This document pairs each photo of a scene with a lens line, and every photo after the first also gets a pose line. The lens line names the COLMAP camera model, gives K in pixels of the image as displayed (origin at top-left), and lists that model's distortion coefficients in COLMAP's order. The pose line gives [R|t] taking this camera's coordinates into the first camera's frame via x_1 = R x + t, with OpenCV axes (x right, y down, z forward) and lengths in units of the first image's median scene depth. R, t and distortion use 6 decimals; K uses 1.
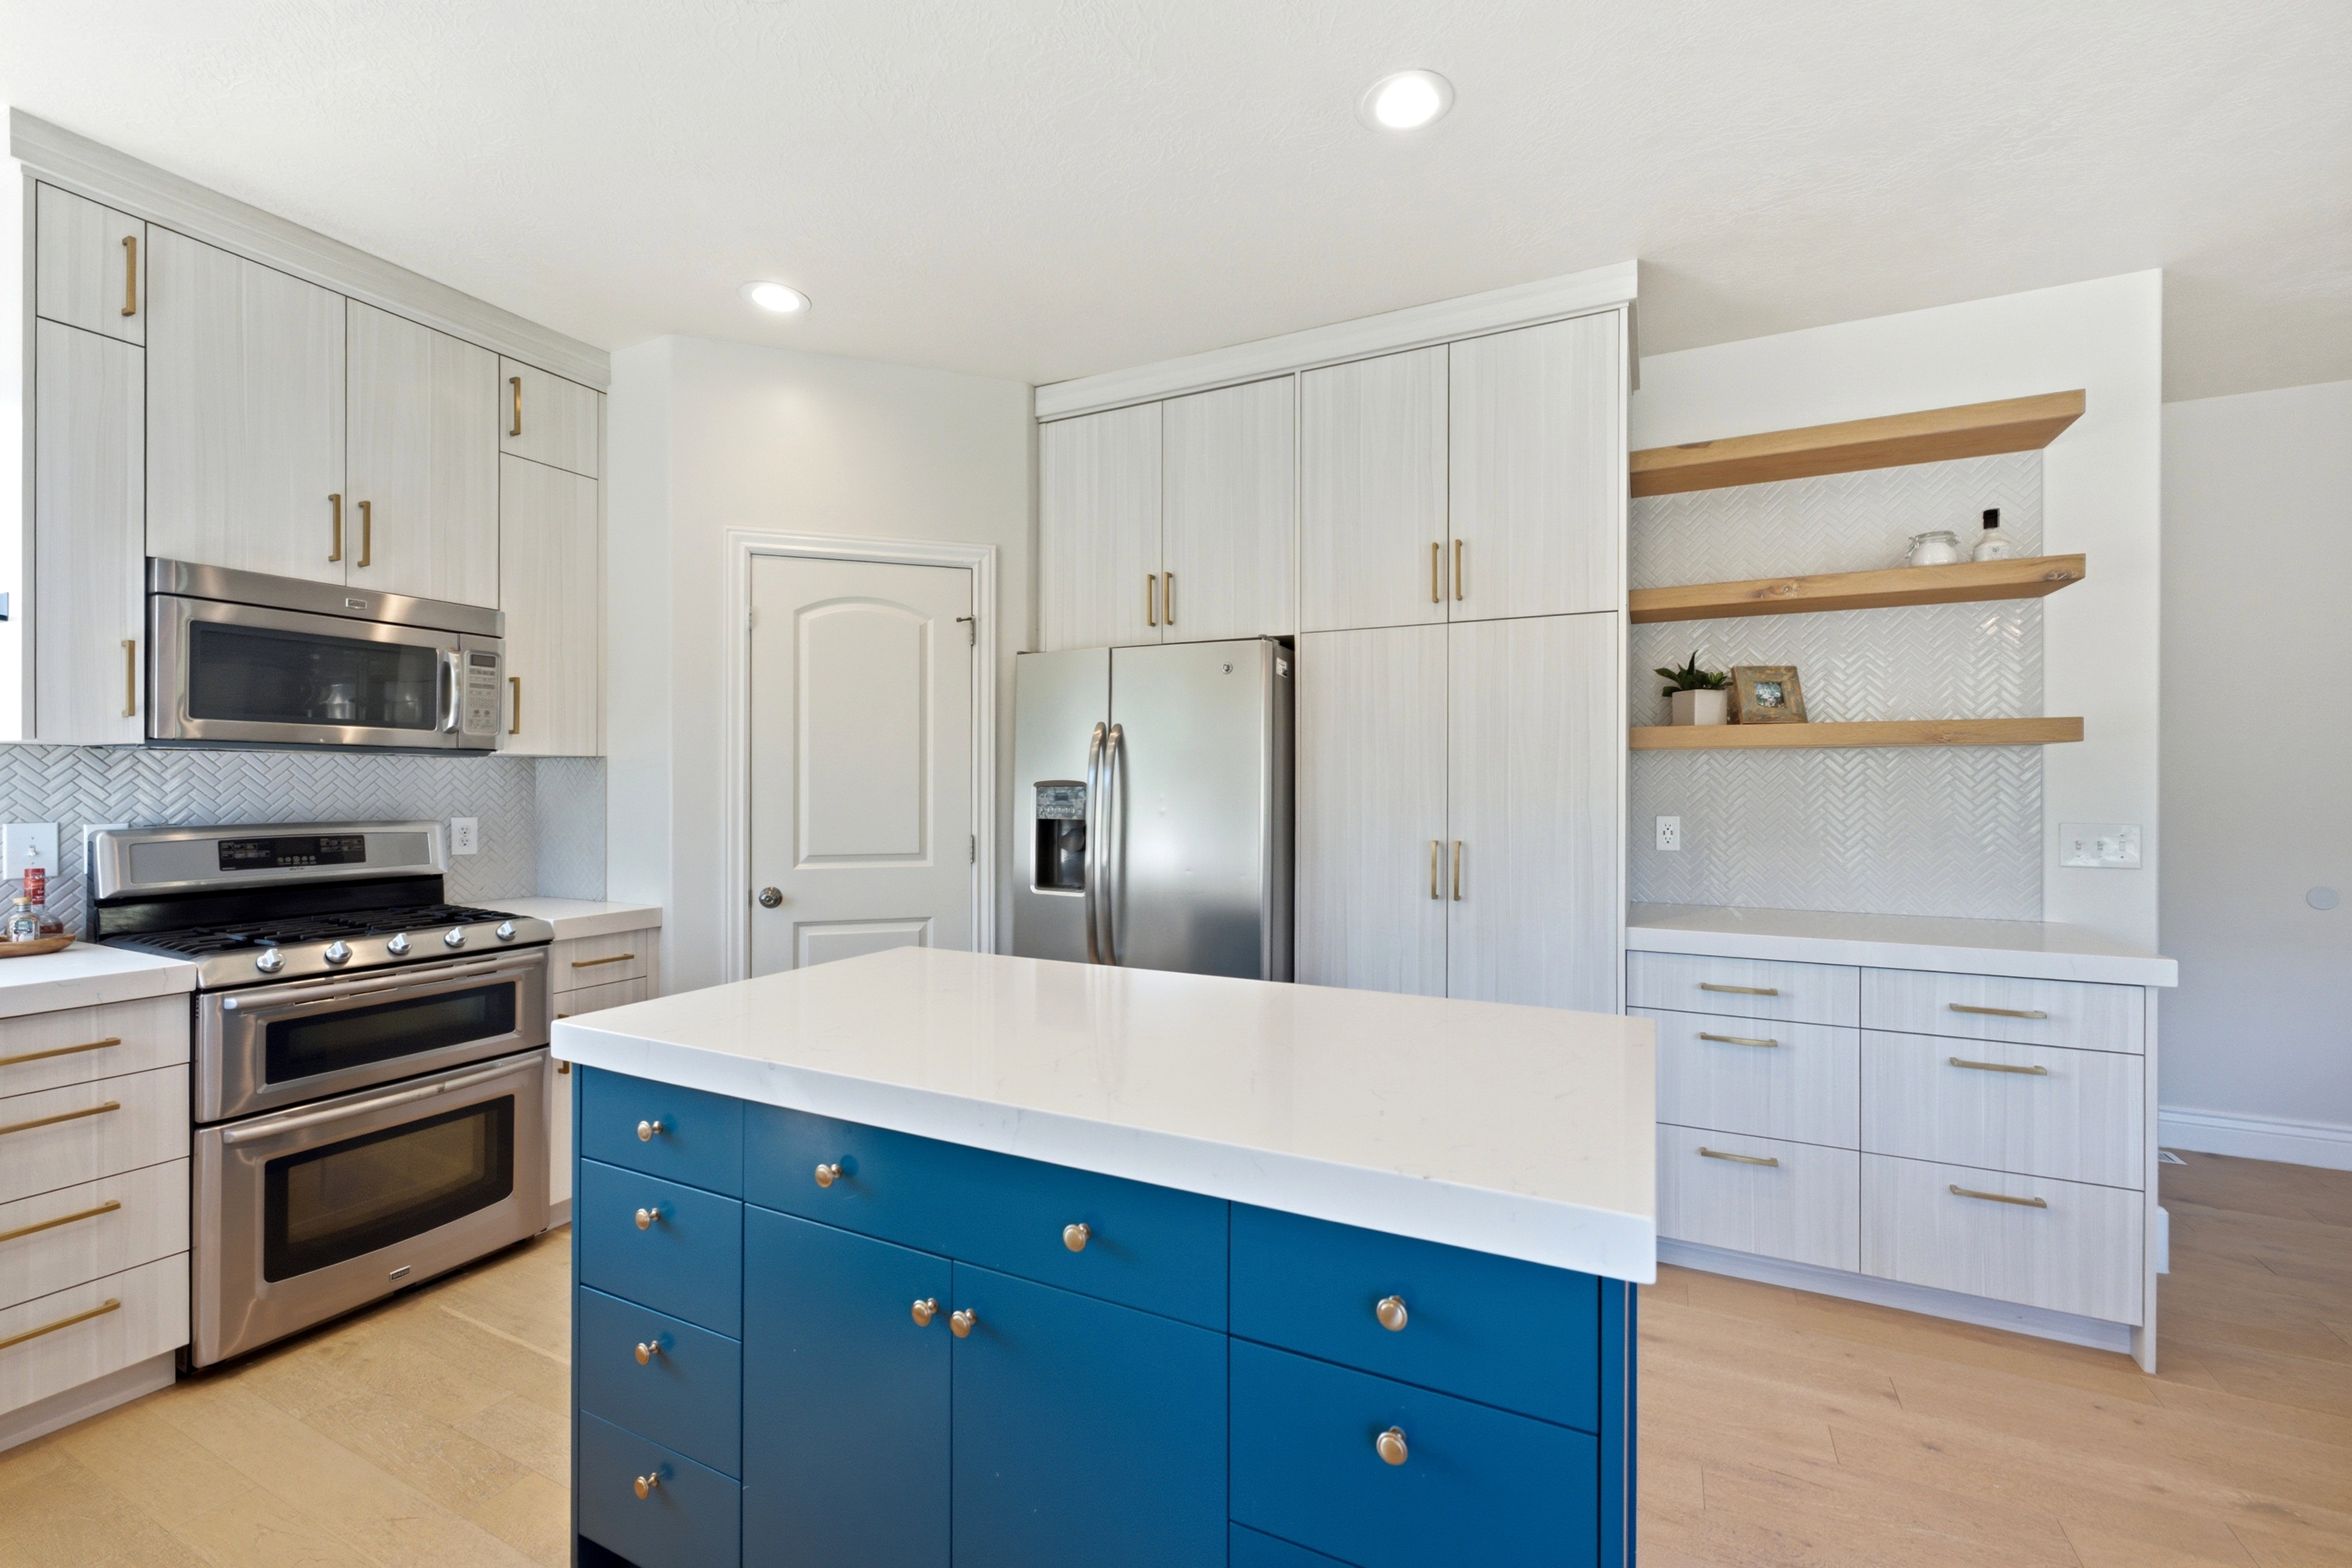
lens RADIAL K [[960.2, 0, 1174.3], [0, 960.2, 784.4], [0, 0, 1]] dist [0.002369, -0.000511]
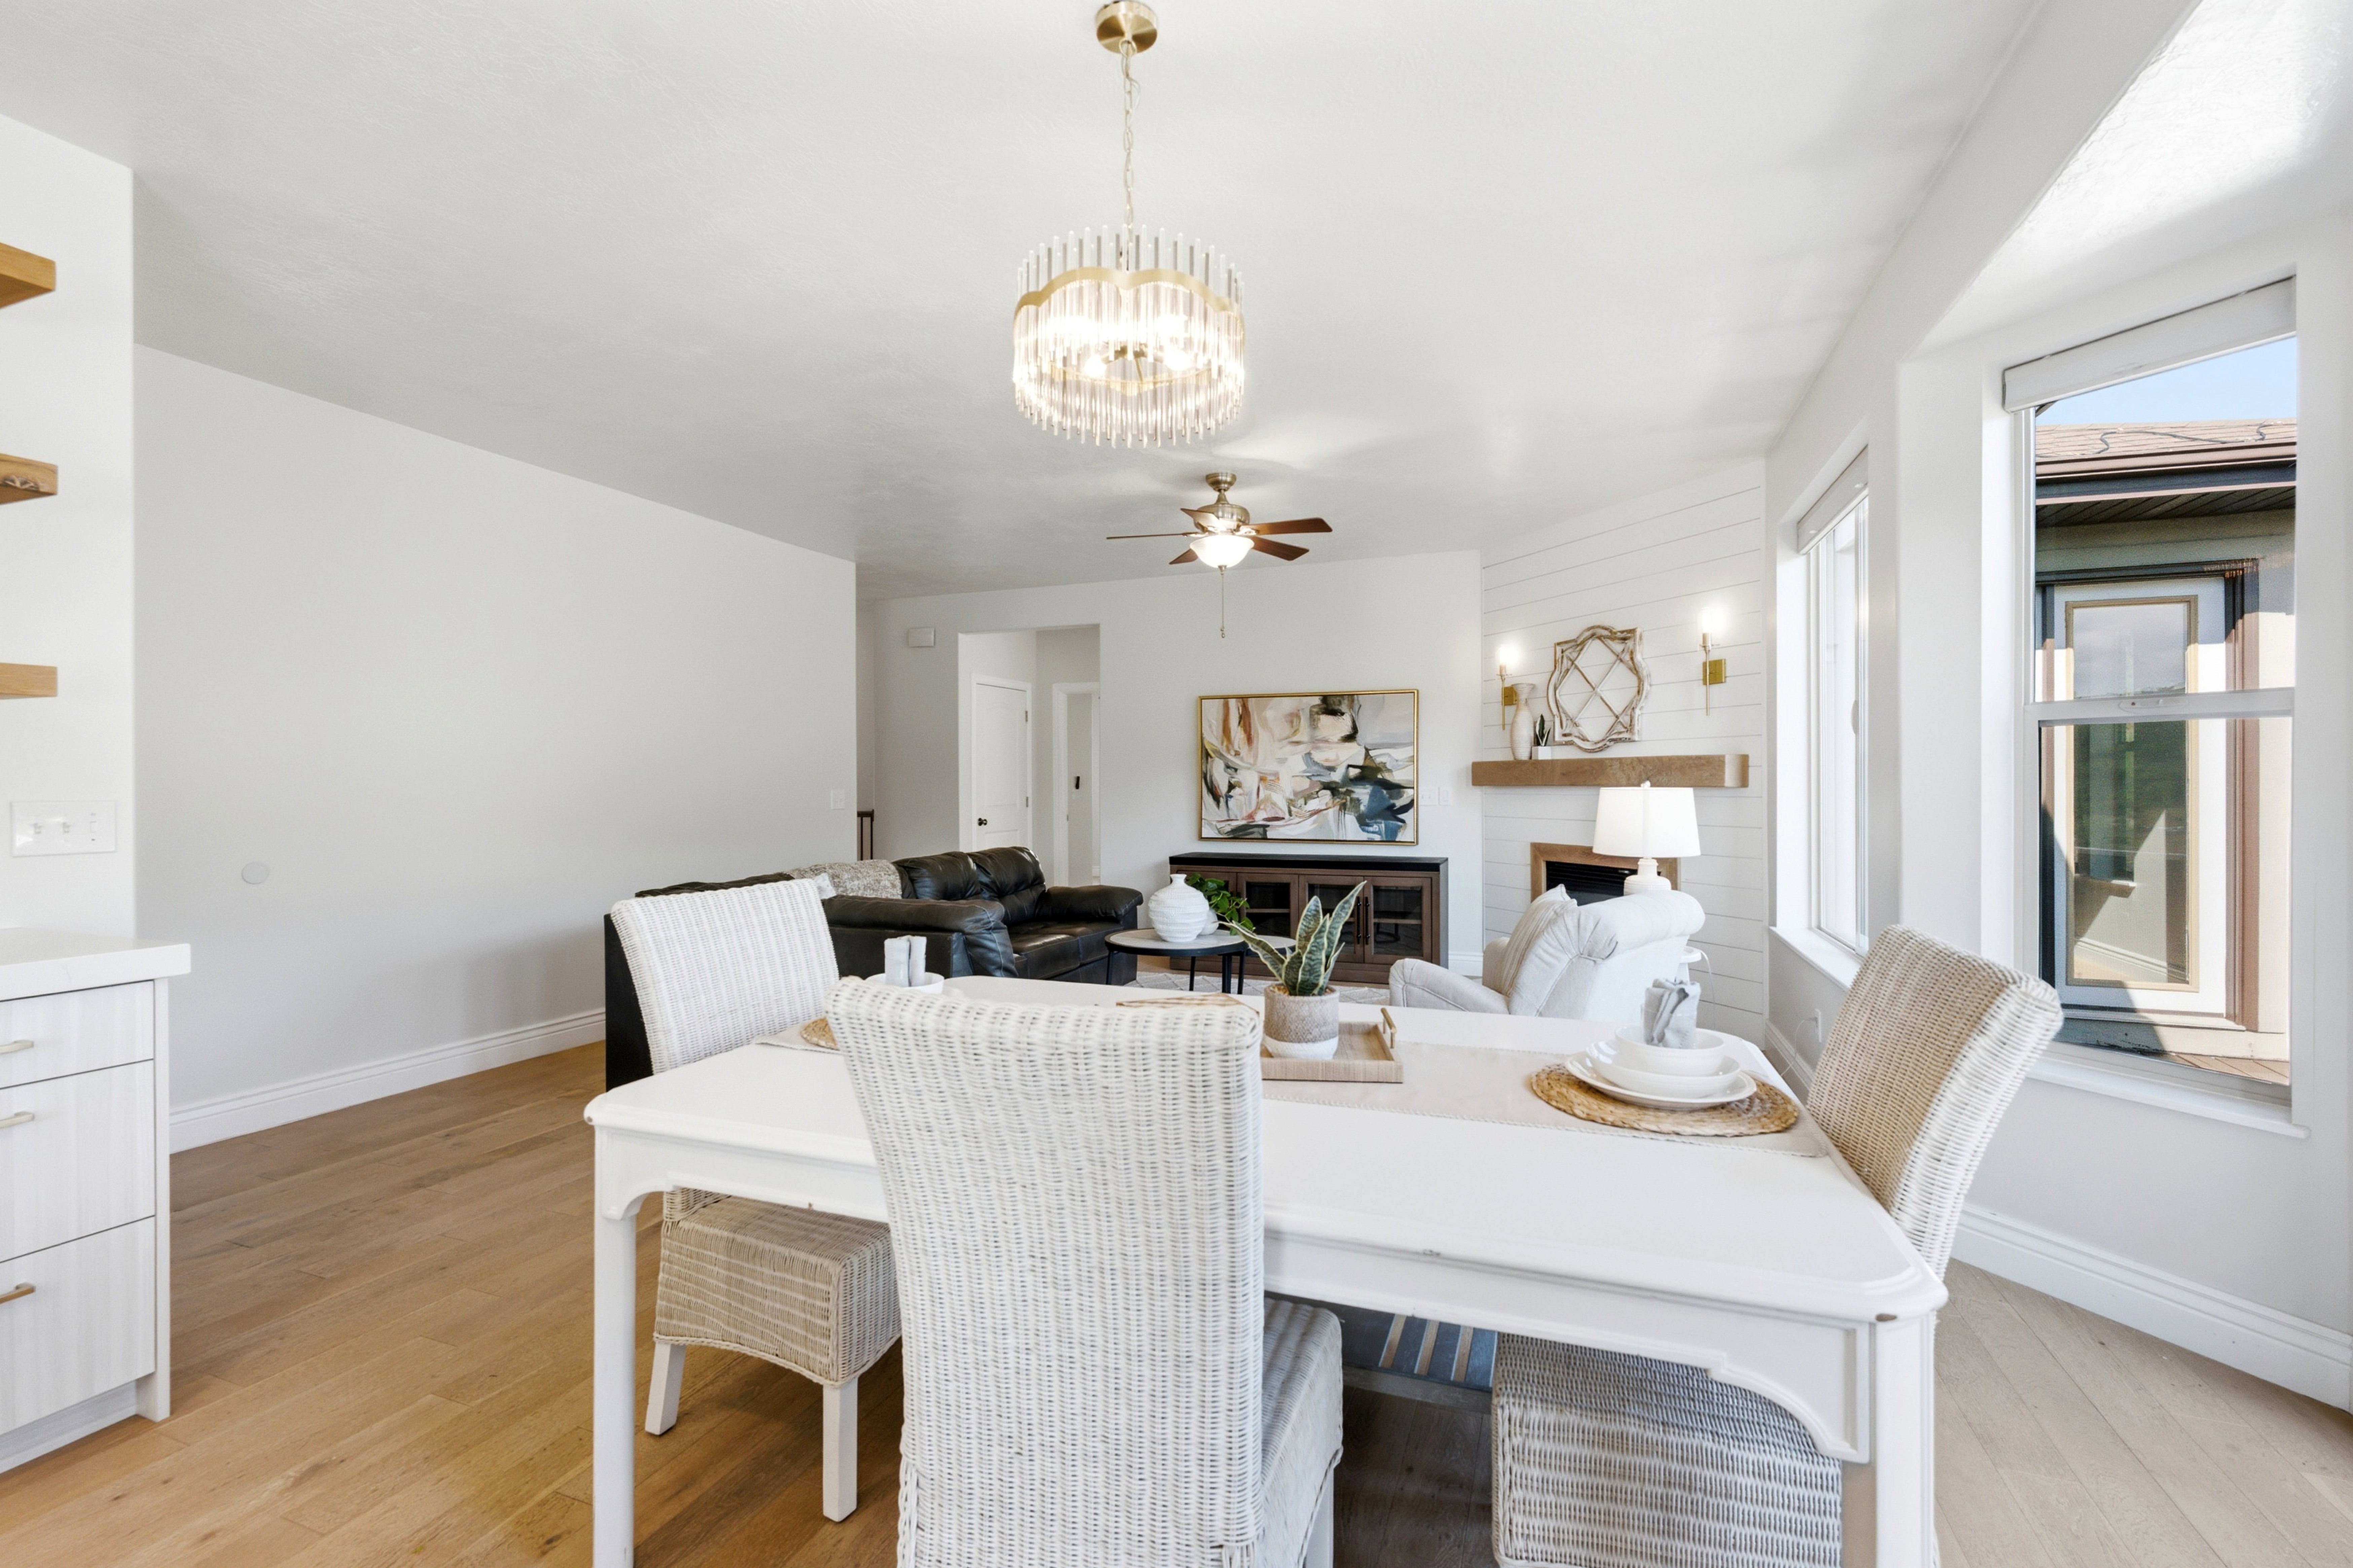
lens RADIAL K [[1009.8, 0, 1180.7], [0, 1009.8, 787.0], [0, 0, 1]] dist [-0.004383, 0.002339]
pose [[-0.086984, -0.005223, 0.996196, 0.015673], [0.002053, 0.999983, 0.005422, 0.025187], [-0.996208, 0.002517, -0.086972, 0.117491]]
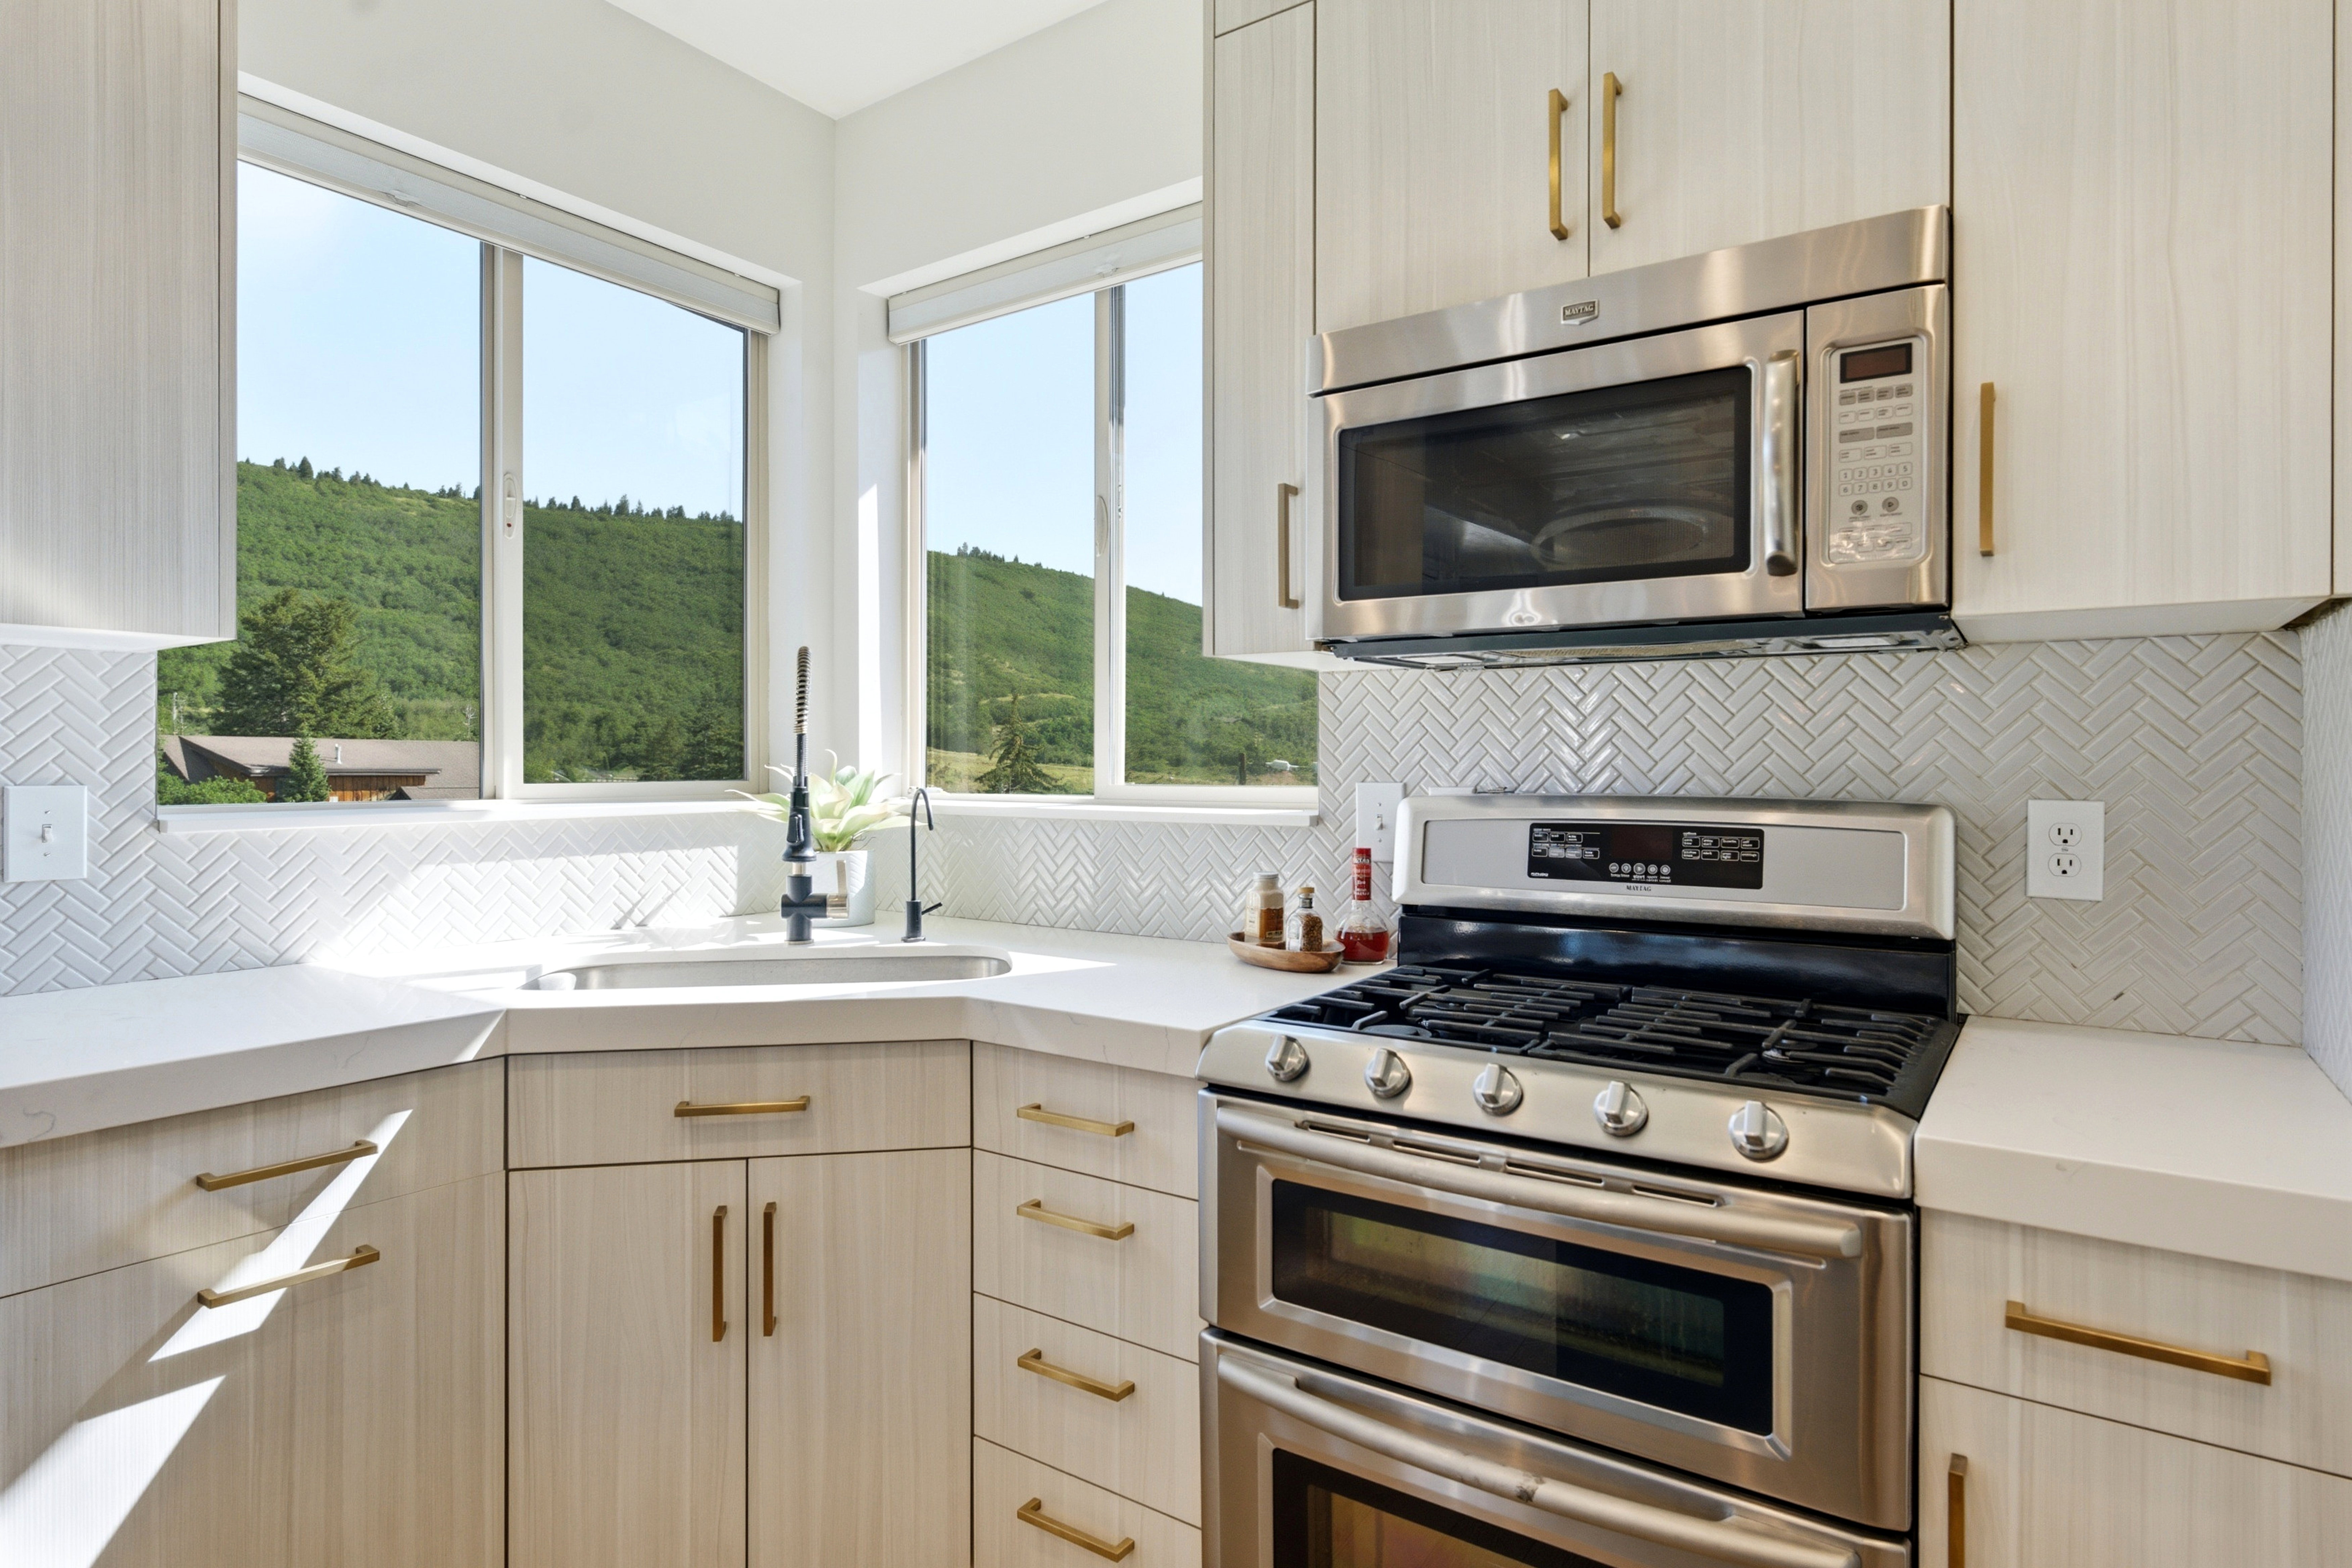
lens RADIAL K [[1272.4, 0, 1183.9], [0, 1272.4, 760.1], [0, 0, 1]] dist [-0.020649, 0.014338]
pose [[-0.149692, -0.007128, -0.988707, -0.224026], [-0.002313, 0.999974, -0.006859, 0.026393], [0.988730, 0.001260, -0.149704, 0.864439]]
